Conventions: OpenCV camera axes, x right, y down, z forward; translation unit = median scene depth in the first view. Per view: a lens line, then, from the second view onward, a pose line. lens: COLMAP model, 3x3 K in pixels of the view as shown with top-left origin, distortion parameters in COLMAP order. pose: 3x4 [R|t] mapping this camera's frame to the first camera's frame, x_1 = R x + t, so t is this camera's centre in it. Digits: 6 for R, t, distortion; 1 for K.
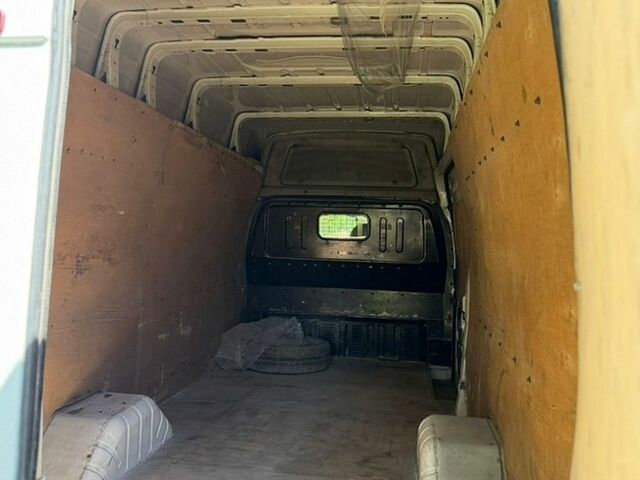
lens RADIAL K [[587.4, 0, 320.0], [0, 587.4, 240.0], [0, 0, 1]] dist [0.149150, -0.332579]
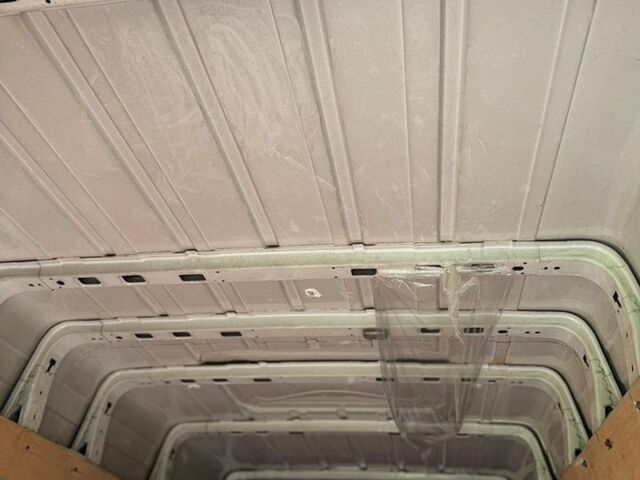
lens RADIAL K [[587.4, 0, 320.0], [0, 587.4, 240.0], [0, 0, 1]] dist [0.149150, -0.332579]
pose [[0.999769, 0.011699, -0.018034, -0.018611], [-0.019686, 0.835283, -0.549467, -0.070407], [0.008635, 0.549695, 0.835321, 0.314377]]
